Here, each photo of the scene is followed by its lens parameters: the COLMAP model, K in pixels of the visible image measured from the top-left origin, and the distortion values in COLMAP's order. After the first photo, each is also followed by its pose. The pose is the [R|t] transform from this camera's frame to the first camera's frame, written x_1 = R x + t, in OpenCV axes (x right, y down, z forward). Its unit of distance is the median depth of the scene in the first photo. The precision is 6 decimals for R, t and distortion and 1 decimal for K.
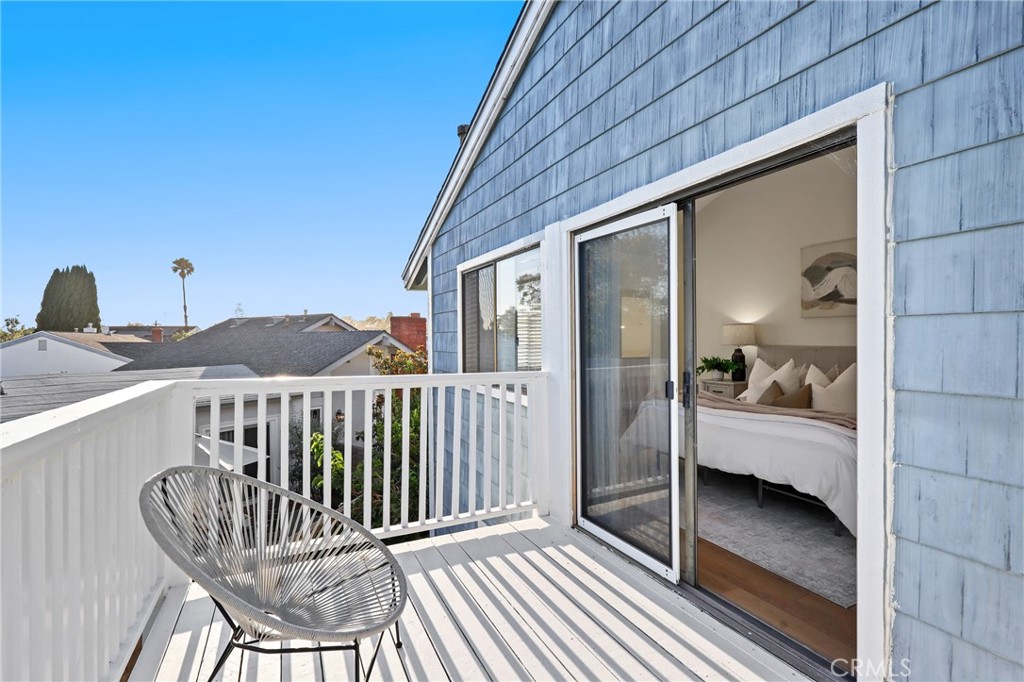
lens RADIAL K [[469.9, 0, 513.0], [0, 469.9, 340.7], [0, 0, 1]] dist [-0.002839, -0.000365]
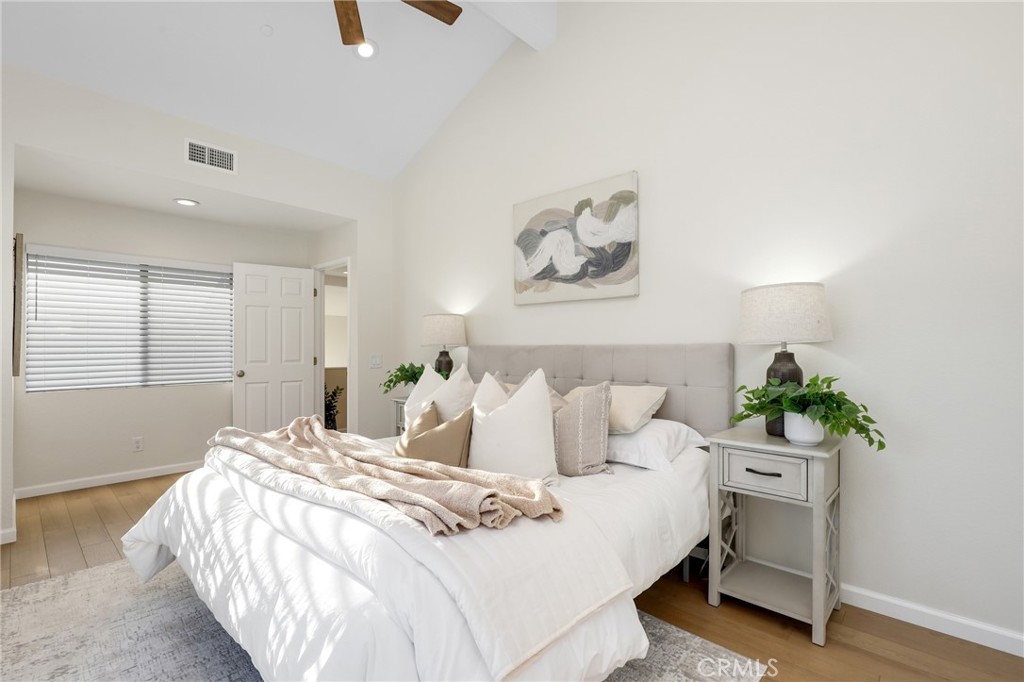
lens RADIAL K [[469.9, 0, 512.0], [0, 469.9, 345.5], [0, 0, 1]] dist [-0.002839, -0.000365]
pose [[0.938245, -0.000147, 0.345972, 0.378006], [0.003878, 0.999942, -0.010092, 0.018859], [-0.345950, 0.010810, 0.938191, 0.355913]]
